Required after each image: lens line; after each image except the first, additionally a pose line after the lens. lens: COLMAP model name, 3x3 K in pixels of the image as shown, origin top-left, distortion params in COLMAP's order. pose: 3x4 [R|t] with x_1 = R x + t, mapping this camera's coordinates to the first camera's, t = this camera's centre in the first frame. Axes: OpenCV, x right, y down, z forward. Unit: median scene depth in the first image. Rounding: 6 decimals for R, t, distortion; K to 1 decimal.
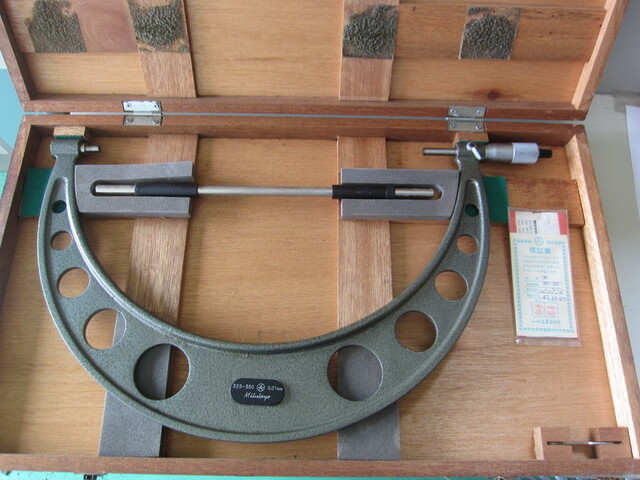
lens RADIAL K [[591.9, 0, 320.0], [0, 591.9, 240.0], [0, 0, 1]] dist [-0.071977, 0.004502]
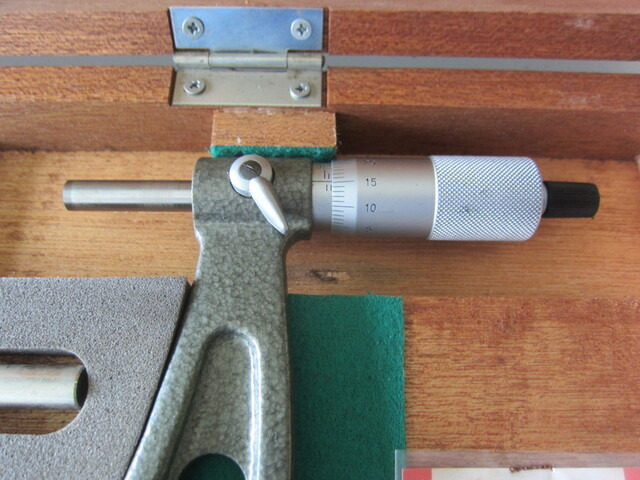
lens RADIAL K [[591.9, 0, 320.0], [0, 591.9, 240.0], [0, 0, 1]] dist [-0.071977, 0.004502]
pose [[0.999912, -0.011197, -0.007079, 0.285274], [0.011414, 0.999445, 0.031294, -0.139190], [0.006724, -0.031372, 0.999485, 0.762666]]
